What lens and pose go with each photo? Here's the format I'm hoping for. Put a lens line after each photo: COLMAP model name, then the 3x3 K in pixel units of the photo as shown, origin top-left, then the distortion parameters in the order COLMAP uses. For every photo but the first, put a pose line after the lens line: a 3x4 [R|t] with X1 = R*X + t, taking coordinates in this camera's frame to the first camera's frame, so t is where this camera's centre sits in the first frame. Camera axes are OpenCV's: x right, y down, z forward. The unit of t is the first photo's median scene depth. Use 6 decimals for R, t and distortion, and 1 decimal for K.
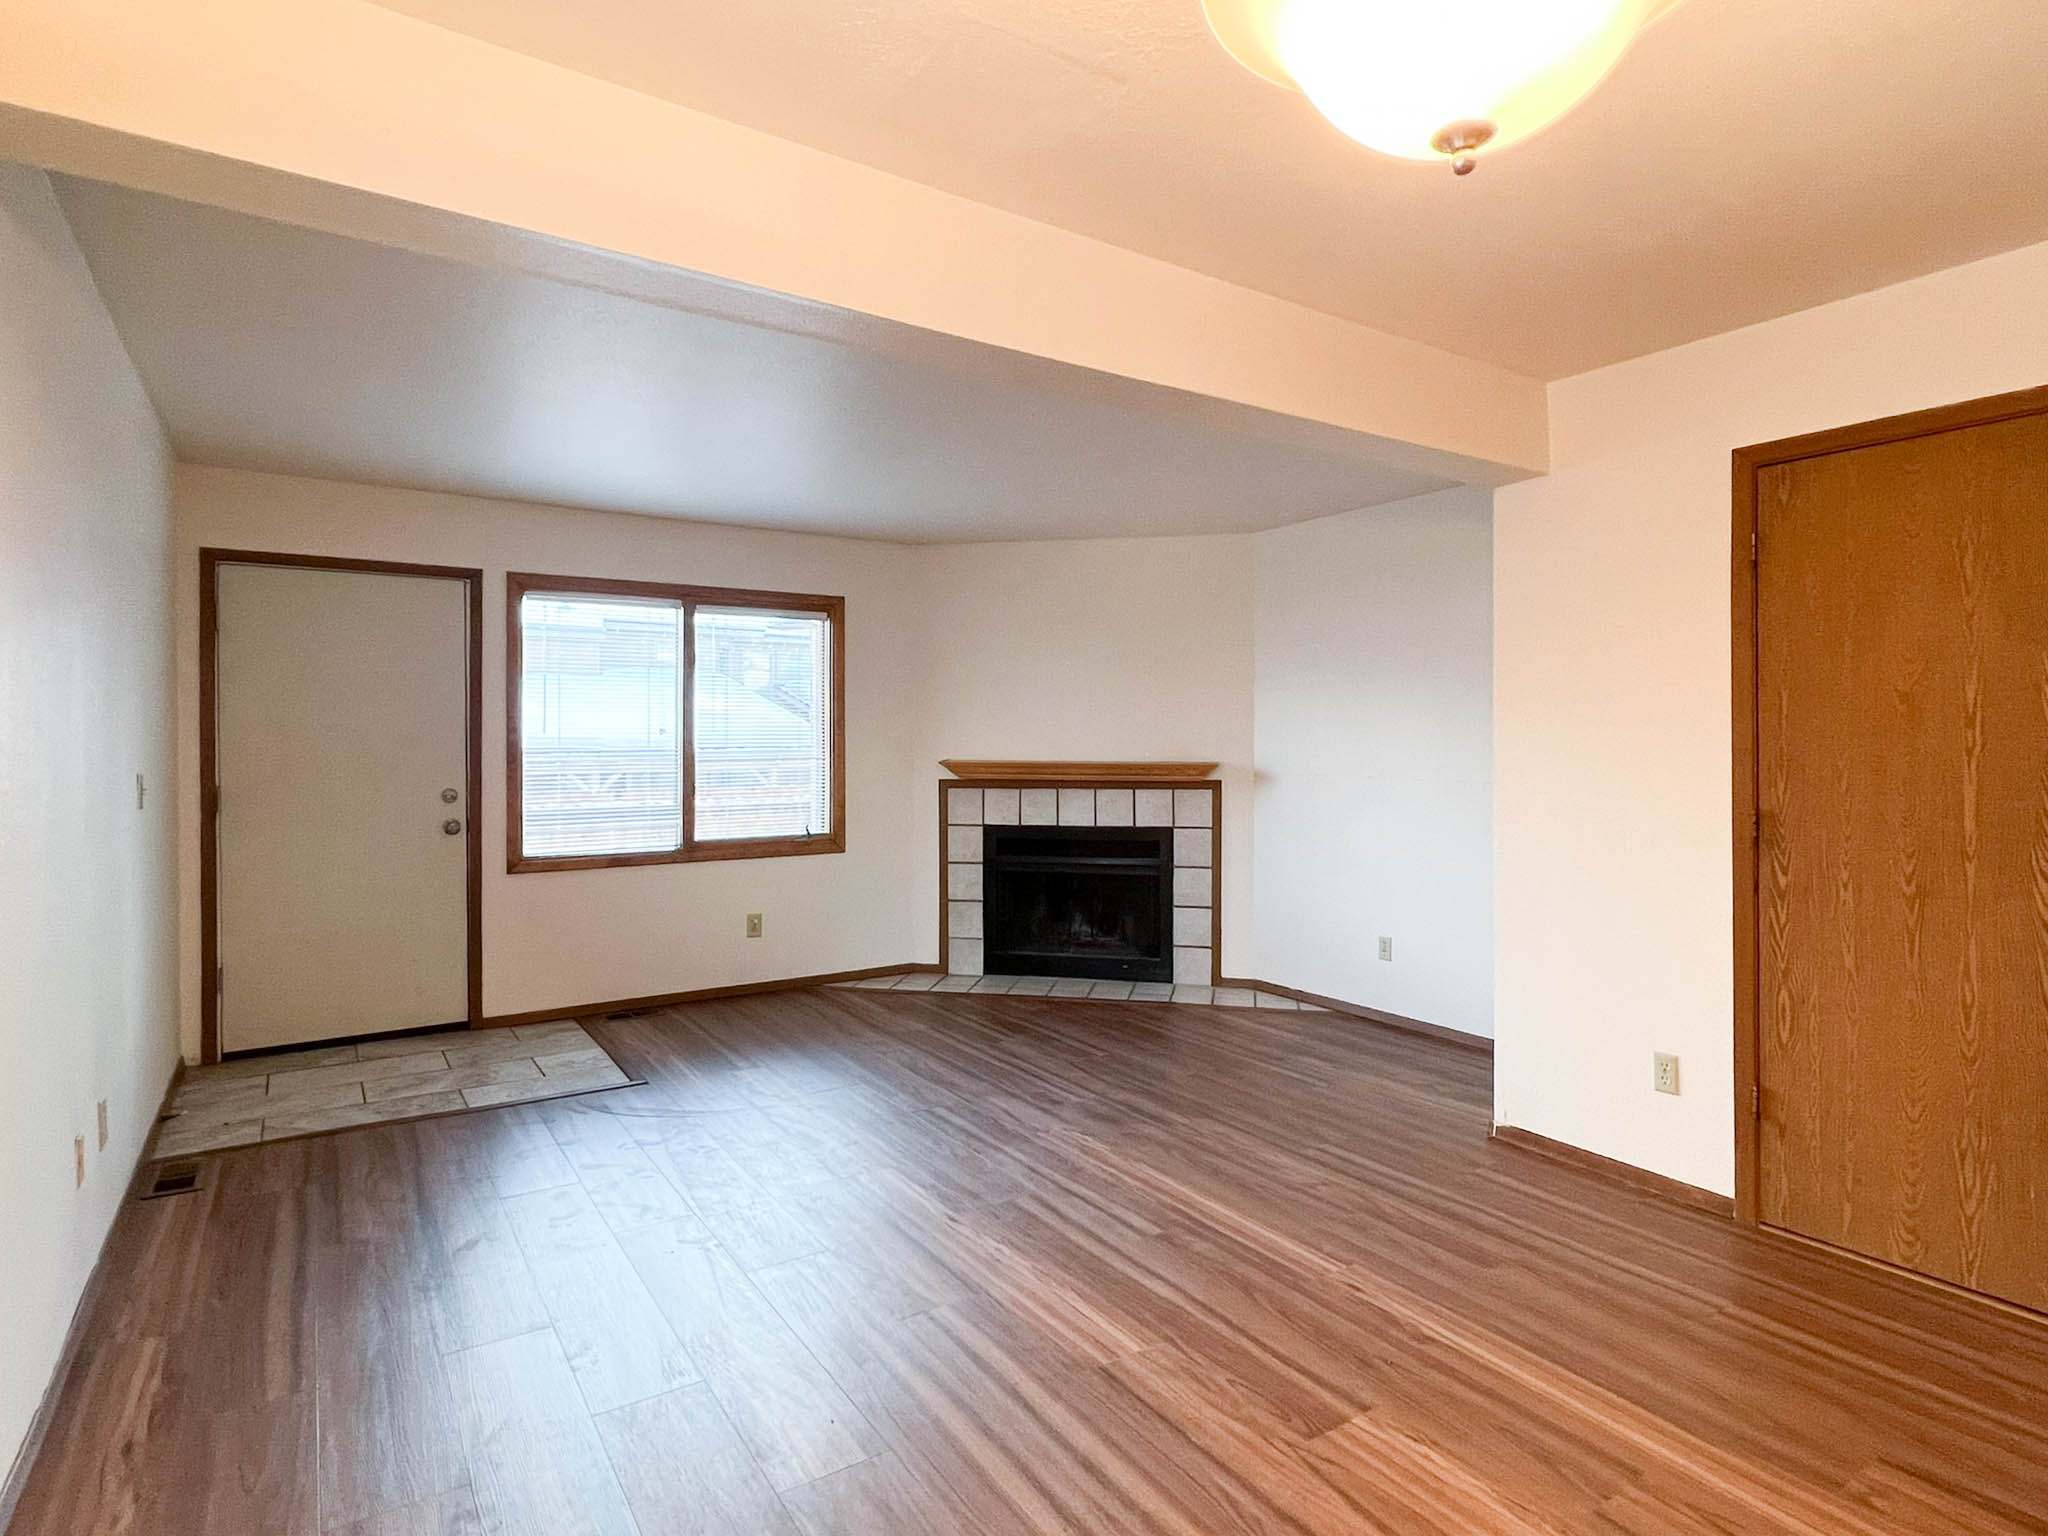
lens RADIAL K [[1087.1, 0, 1033.5], [0, 1087.1, 735.6], [0, 0, 1]] dist [-0.003455, -0.000769]
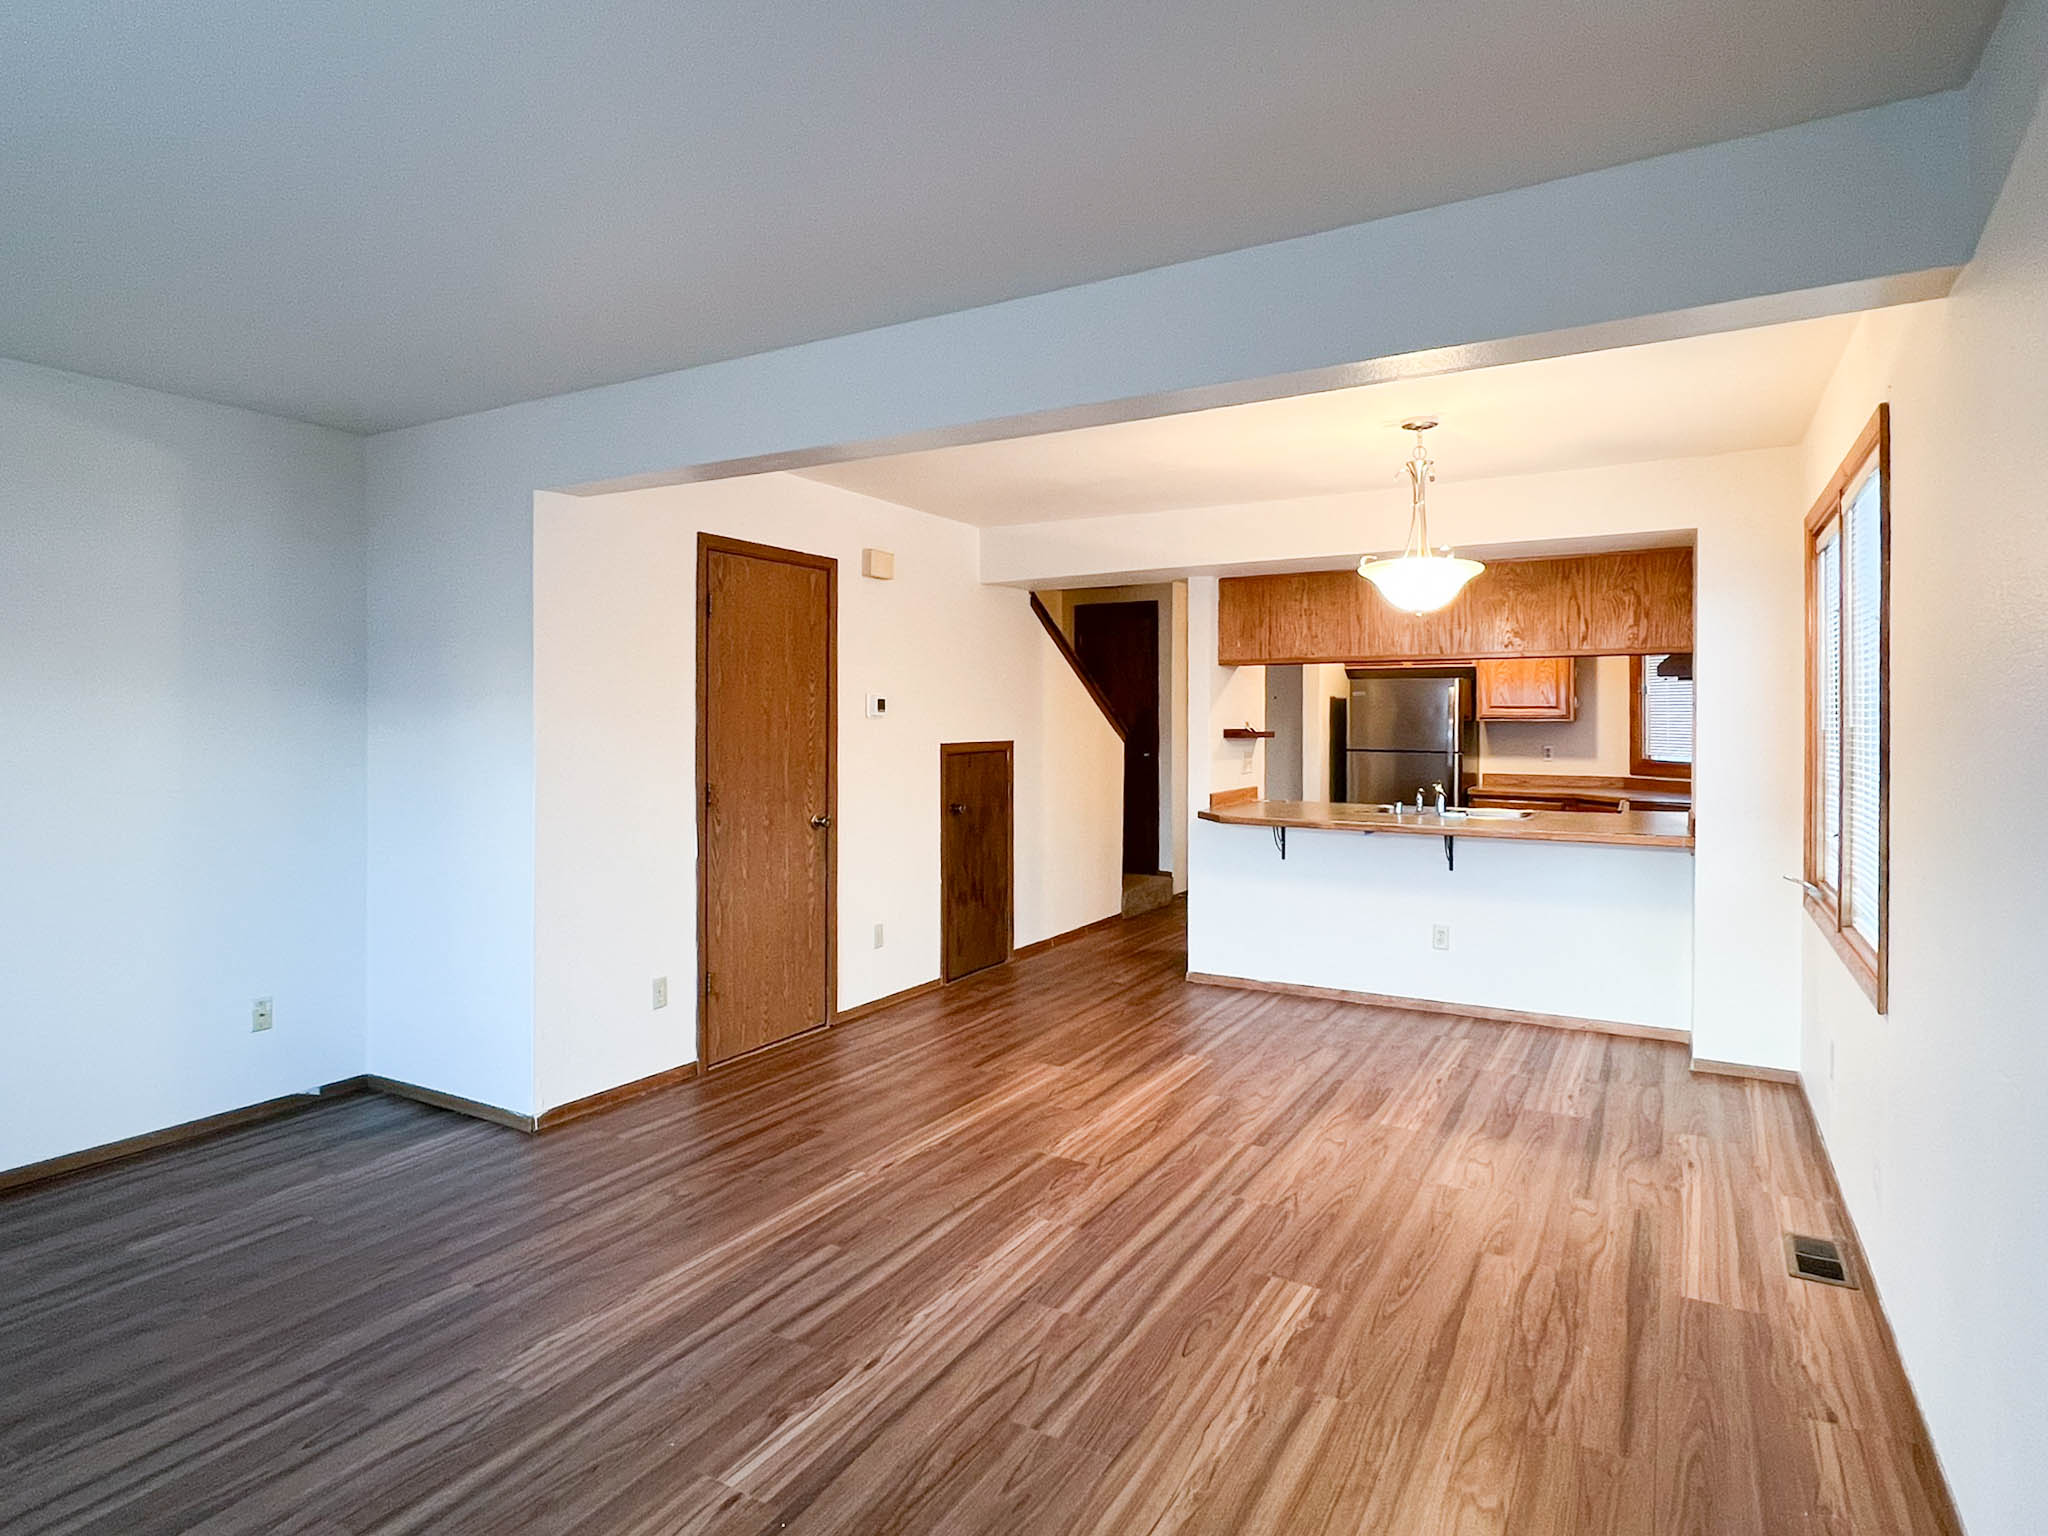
lens RADIAL K [[1087.1, 0, 1033.5], [0, 1087.1, 735.6], [0, 0, 1]] dist [-0.003455, -0.000769]
pose [[-0.436926, -0.014038, 0.899388, -0.495422], [-0.010065, 0.999892, 0.010717, -0.009079], [-0.899441, -0.004370, -0.437020, 0.749472]]
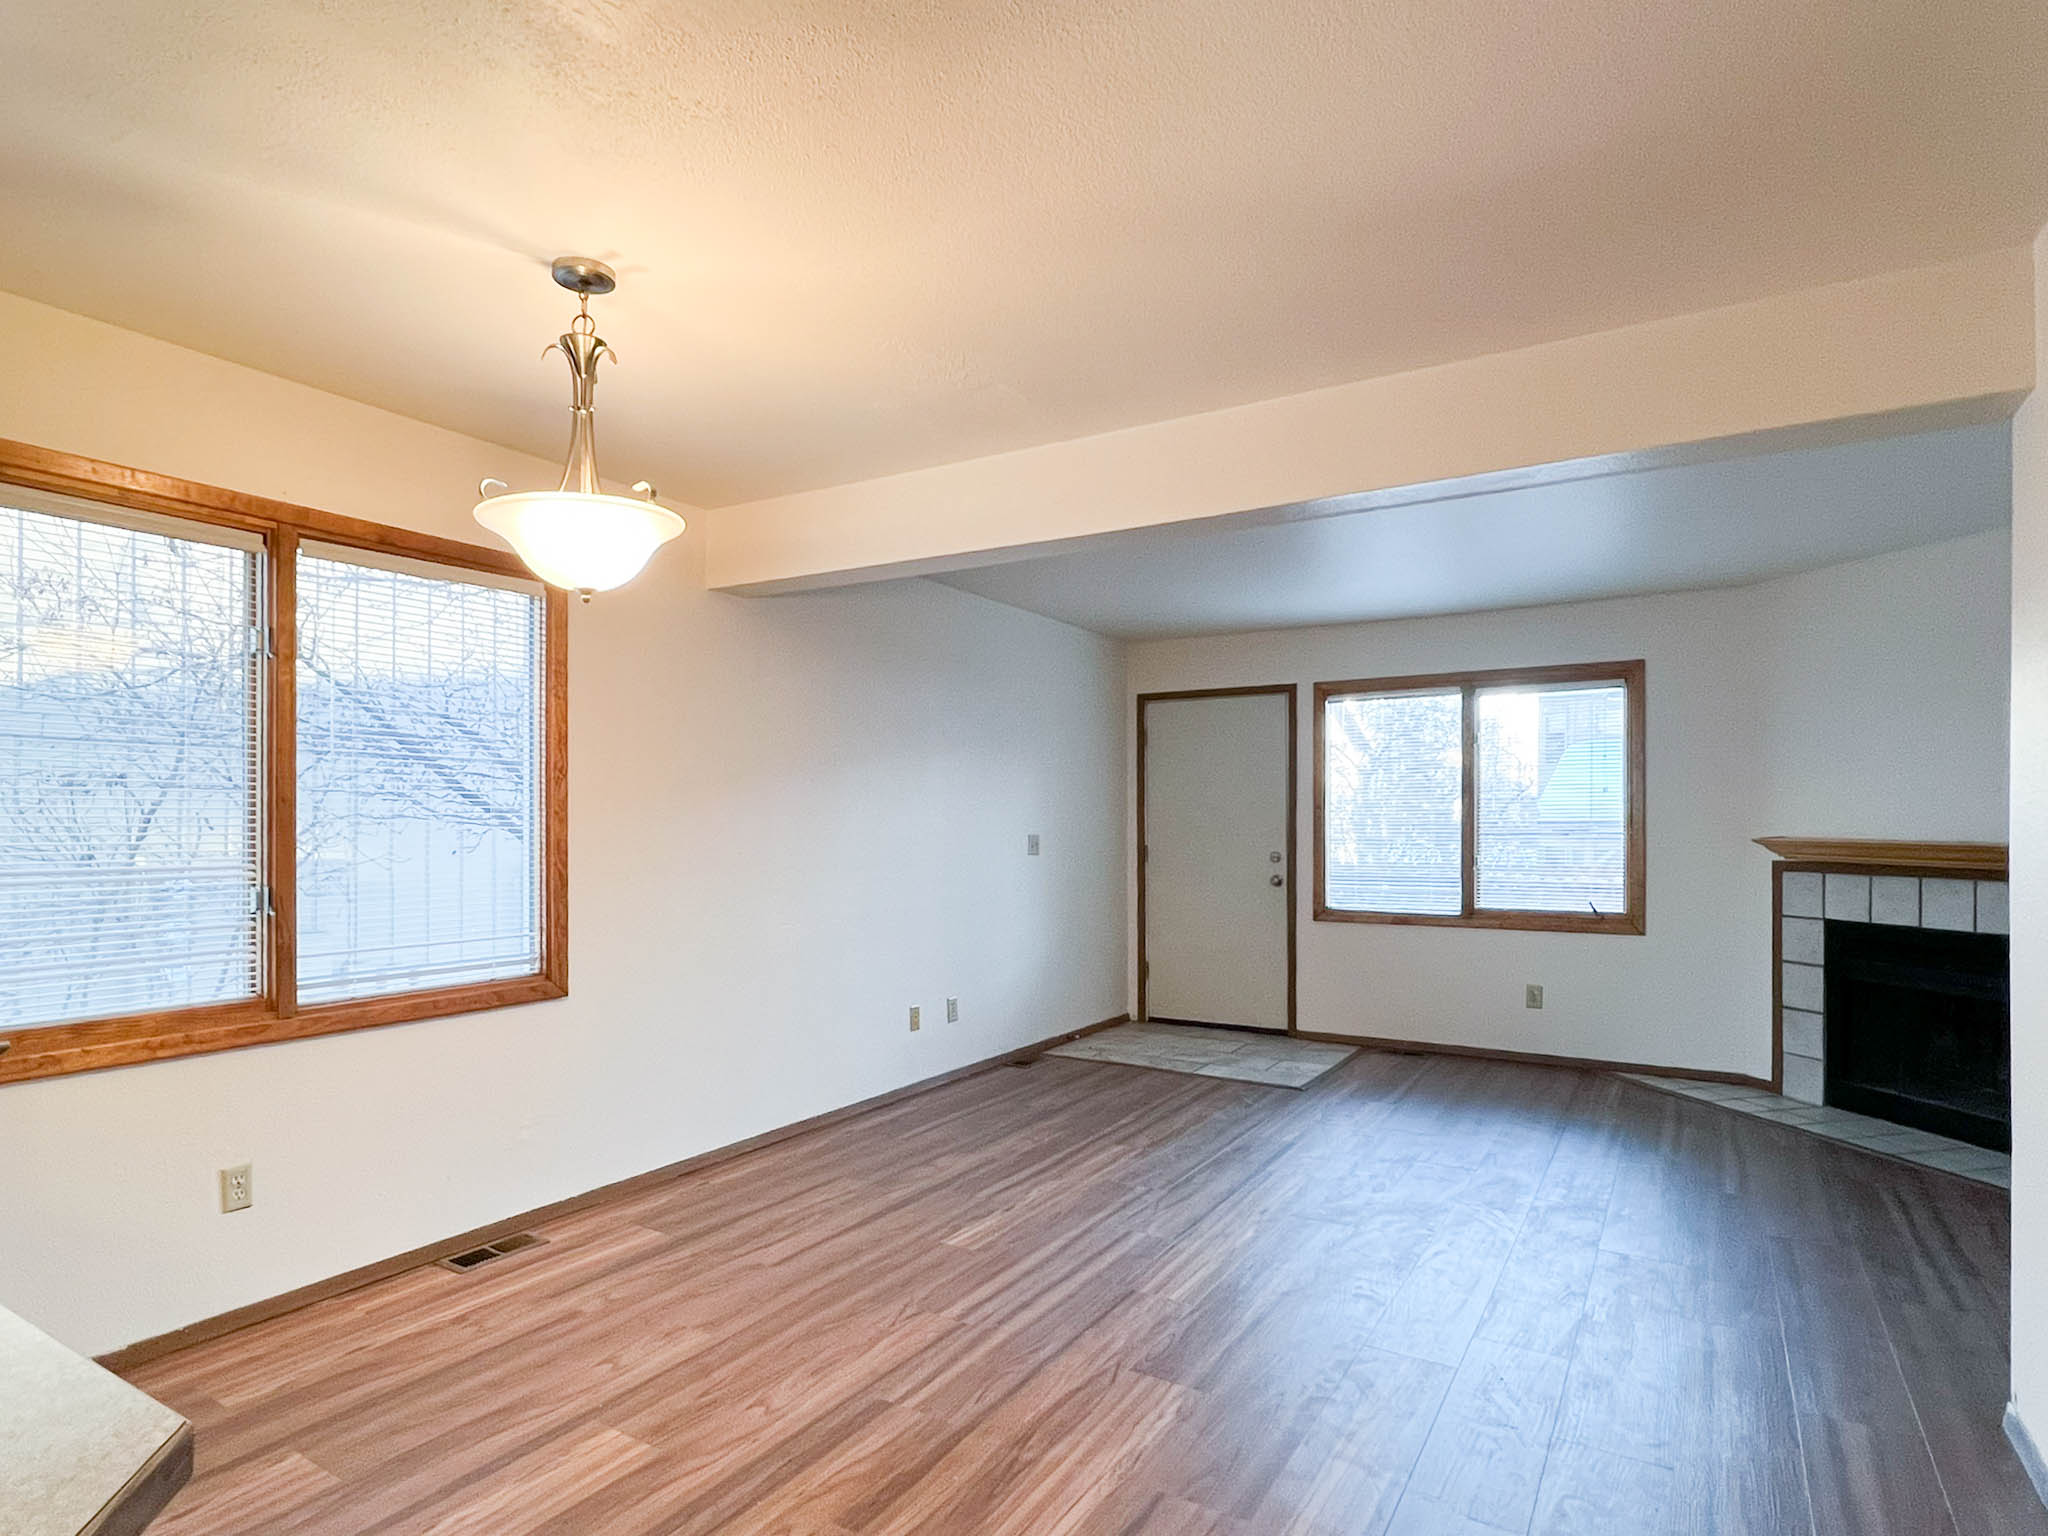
lens RADIAL K [[1117.8, 0, 1021.8], [0, 1117.8, 810.4], [0, 0, 1]] dist [-0.001499, -0.000634]
pose [[0.418834, -0.007701, -0.908030, 0.571135], [0.005395, 0.999967, -0.005992, 0.004533], [0.908047, -0.002389, 0.418862, 0.144704]]
